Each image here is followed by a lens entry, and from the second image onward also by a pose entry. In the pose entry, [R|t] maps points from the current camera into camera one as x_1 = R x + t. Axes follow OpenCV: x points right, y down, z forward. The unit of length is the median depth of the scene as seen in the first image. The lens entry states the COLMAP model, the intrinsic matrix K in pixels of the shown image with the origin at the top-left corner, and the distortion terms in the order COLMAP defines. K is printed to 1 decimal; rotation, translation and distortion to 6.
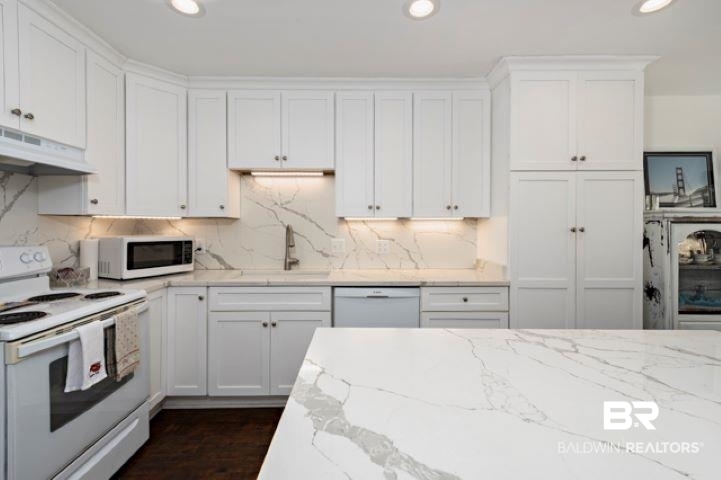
lens RADIAL K [[318.9, 0, 360.0], [0, 318.9, 229.6], [0, 0, 1]] dist [0.009333, -0.000116]
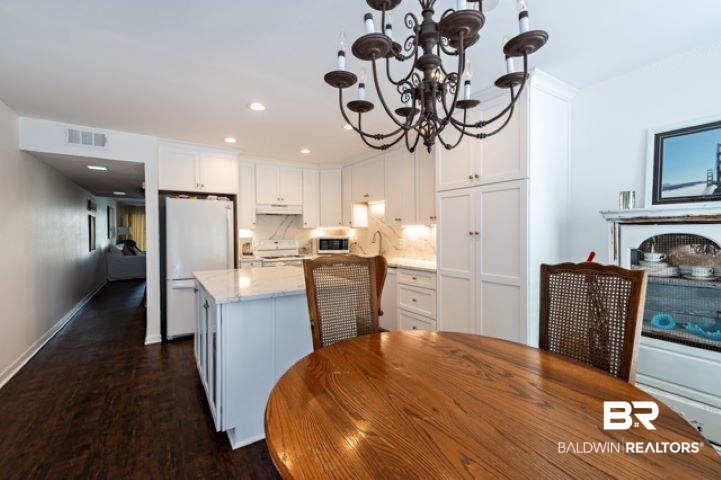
lens RADIAL K [[310.3, 0, 360.5], [0, 310.3, 240.0], [0, 0, 1]] dist [0.002418, 0.000217]
pose [[0.540175, 0.015360, -0.841412, 1.271898], [0.003720, 0.999780, 0.020640, -0.000167], [0.841544, -0.014279, 0.540000, -0.029556]]
